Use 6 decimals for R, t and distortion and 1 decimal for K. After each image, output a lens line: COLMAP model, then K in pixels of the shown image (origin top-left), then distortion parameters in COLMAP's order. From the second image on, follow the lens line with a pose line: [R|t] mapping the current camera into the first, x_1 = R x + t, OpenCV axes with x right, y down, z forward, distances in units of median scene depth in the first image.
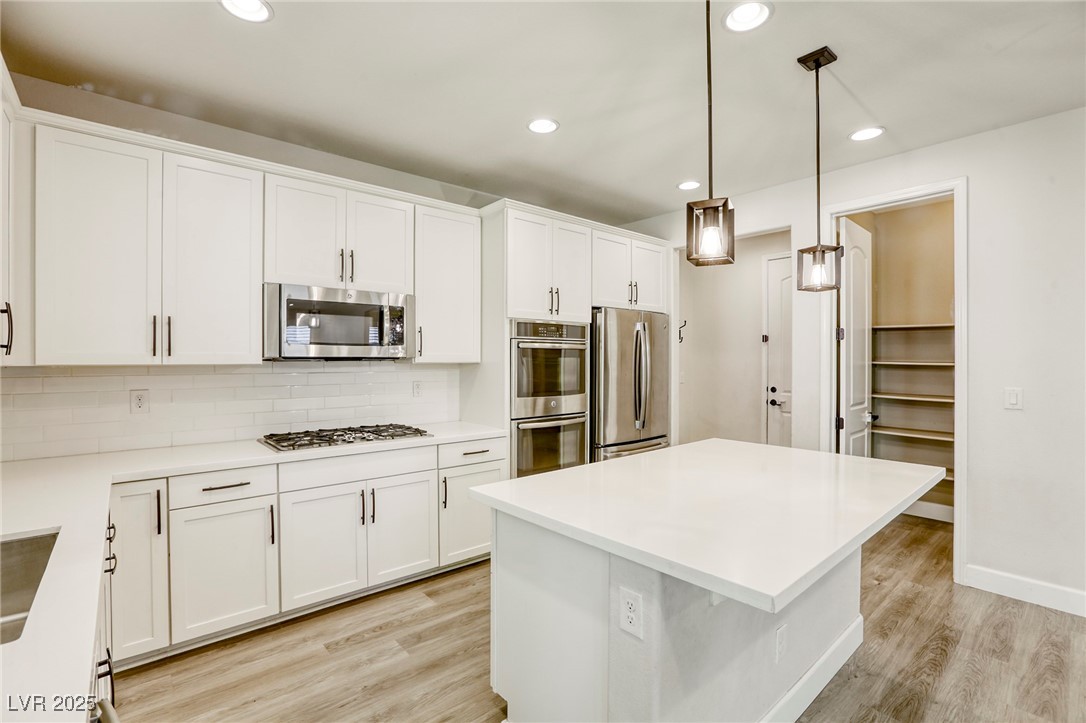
lens RADIAL K [[502.9, 0, 540.3], [0, 502.9, 359.4], [0, 0, 1]] dist [-0.033537, 0.007188]
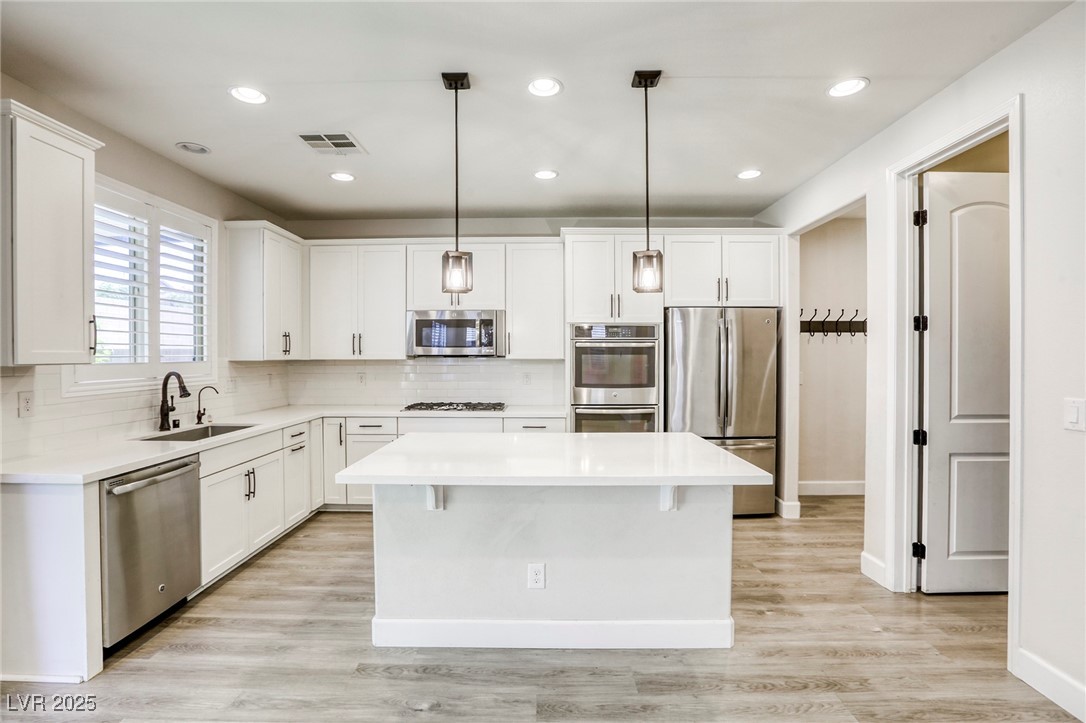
lens RADIAL K [[502.9, 0, 525.1], [0, 502.9, 359.9], [0, 0, 1]] dist [-0.033537, 0.007188]
pose [[0.742295, 0.004341, -0.670059, 0.778142], [0.000563, 0.999975, 0.007101, -0.000478], [0.670073, -0.005648, 0.742274, 0.007288]]
